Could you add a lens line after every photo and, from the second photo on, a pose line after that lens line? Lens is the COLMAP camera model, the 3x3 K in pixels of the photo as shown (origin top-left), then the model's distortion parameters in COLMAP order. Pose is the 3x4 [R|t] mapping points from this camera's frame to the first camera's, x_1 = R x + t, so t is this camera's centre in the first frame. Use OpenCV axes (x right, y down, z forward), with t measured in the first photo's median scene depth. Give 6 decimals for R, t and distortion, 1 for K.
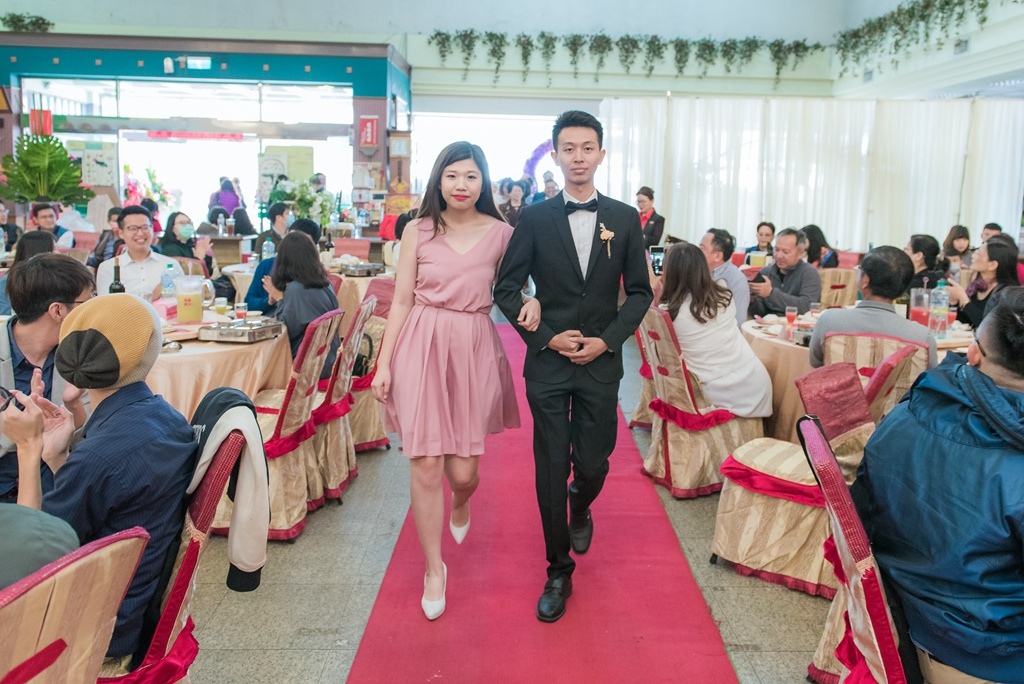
lens RADIAL K [[824.8, 0, 533.6], [0, 824.8, 280.8], [0, 0, 1]] dist [0.008167, -0.009879]
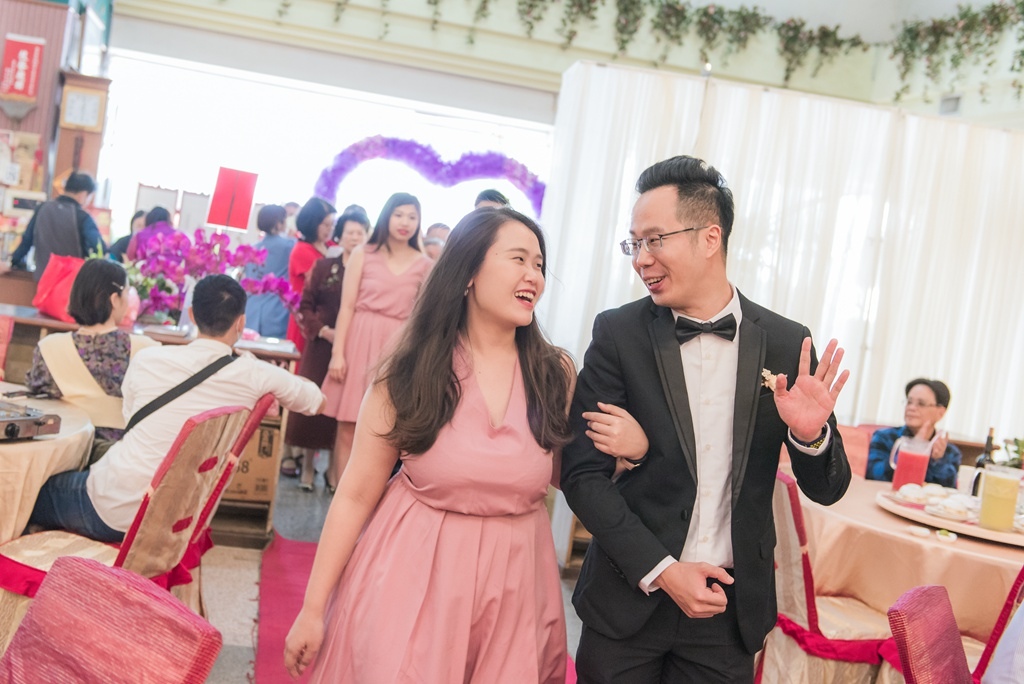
lens RADIAL K [[1311.6, 0, 495.9], [0, 1311.6, 319.0], [0, 0, 1]] dist [-0.002086, 0.000000]
pose [[0.976900, 0.113554, 0.181032, -0.047116], [-0.105477, 0.992972, -0.053668, -0.021454], [-0.185854, 0.033334, 0.982012, 0.185813]]
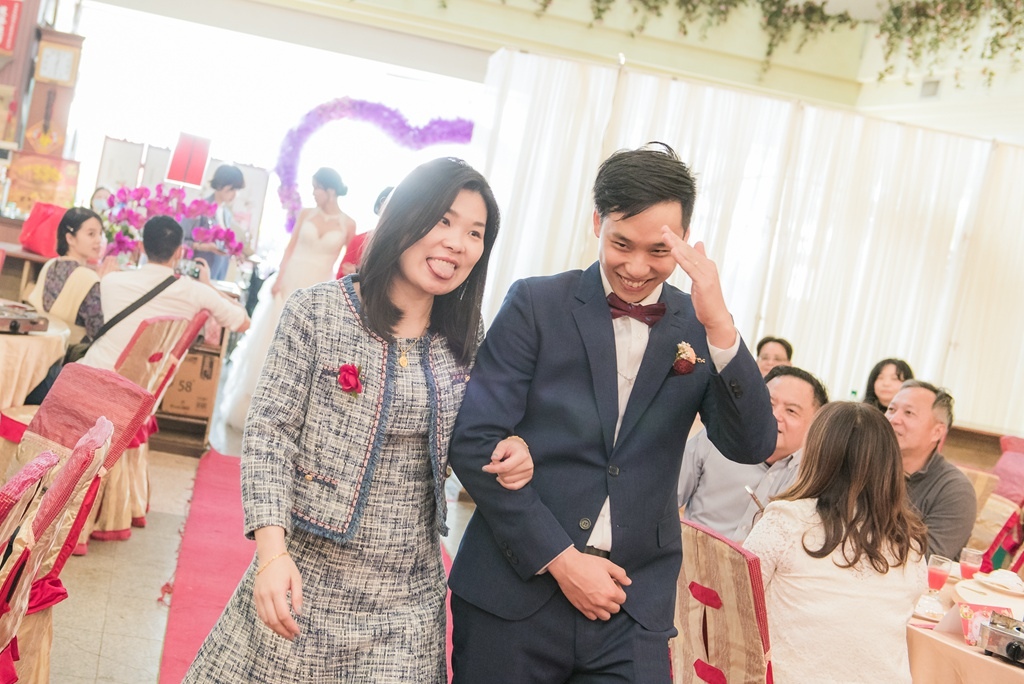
lens RADIAL K [[1518.6, 0, 418.7], [0, 1518.6, 285.2], [0, 0, 1]] dist [-0.000863, 0.000000]
pose [[0.979130, 0.159066, 0.126504, -0.038525], [-0.152959, 0.986606, -0.056672, -0.008398], [-0.133824, 0.036139, 0.990346, 0.047117]]
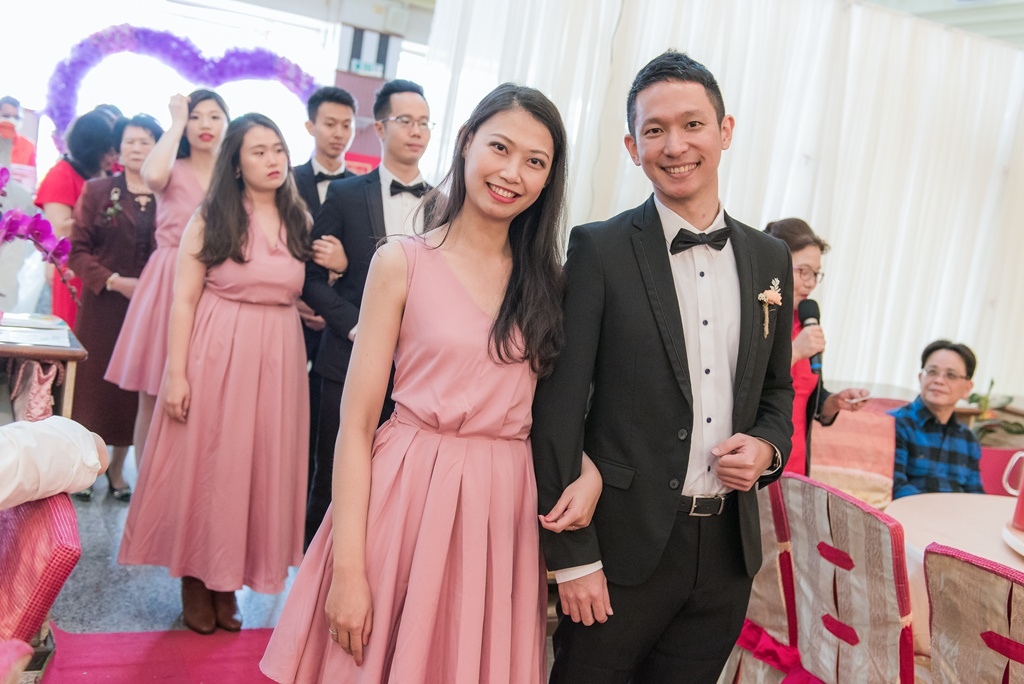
lens RADIAL K [[1143.9, 0, 537.5], [0, 1143.9, 356.7], [0, 0, 1]] dist [0.022670, 0.000000]
pose [[0.894251, 0.052289, 0.444501, -0.051477], [-0.078937, 0.996009, 0.041642, -0.039505], [-0.440550, -0.072326, 0.894810, 0.363552]]
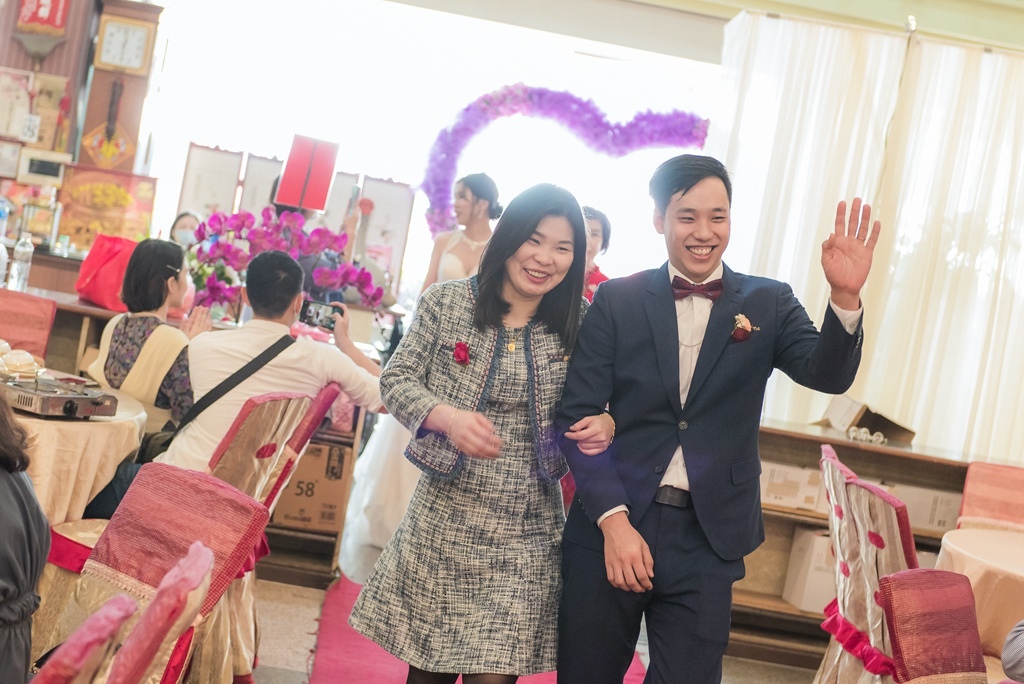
lens RADIAL K [[2084.1, 0, 495.2], [0, 2084.1, 305.5], [0, 0, 1]] dist [0.024771, 0.000000]
pose [[0.986191, 0.151523, 0.066840, -0.040552], [-0.147190, 0.986931, -0.065597, -0.009238], [-0.075906, 0.054853, 0.995605, 0.058421]]
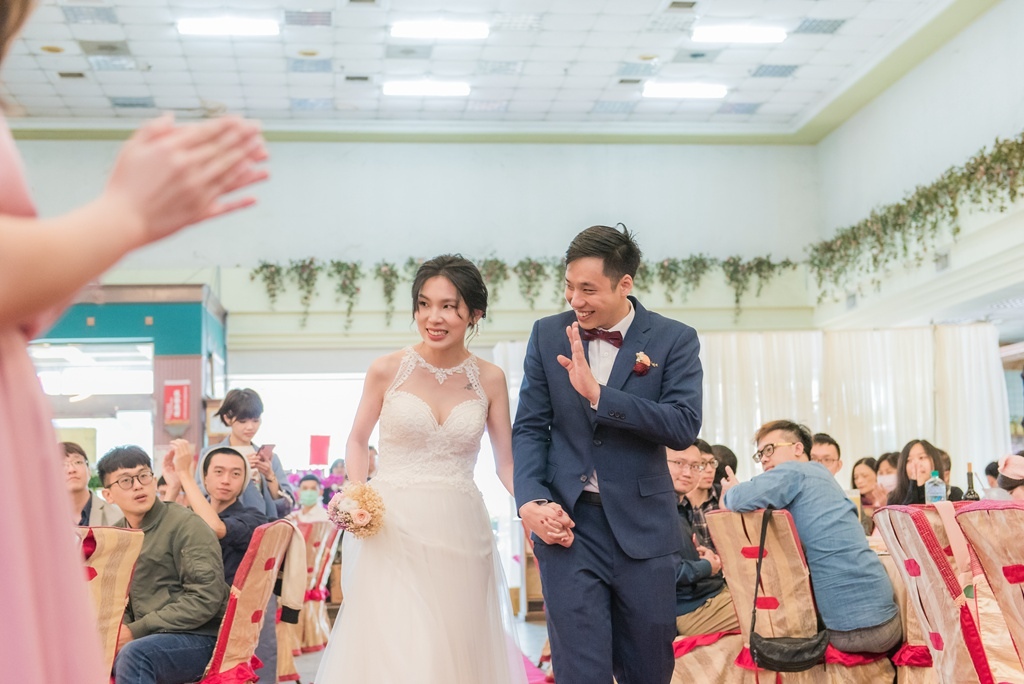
lens RADIAL K [[1466.8, 0, 526.3], [0, 1466.8, 343.2], [0, 0, 1]] dist [-0.004700, 0.000000]
pose [[0.994621, -0.041403, 0.094948, -0.015182], [0.061342, 0.974056, -0.217833, 0.062219], [-0.083466, 0.222486, 0.971357, -0.262173]]
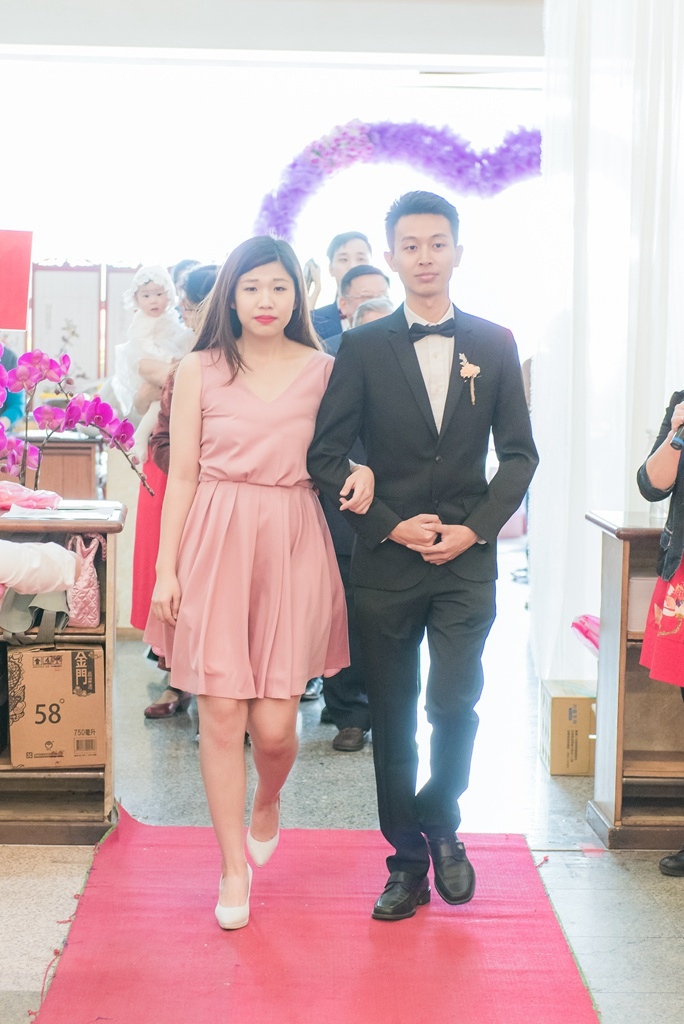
lens RADIAL K [[2375.9, 0, 331.0], [0, 2375.9, 573.6], [0, 0, 1]] dist [0.126483, 0.000000]
pose [[0.999759, -0.007662, 0.020590, -0.003474], [0.007459, 0.999923, 0.009935, -0.020372], [-0.020665, -0.009779, 0.999739, 0.149153]]
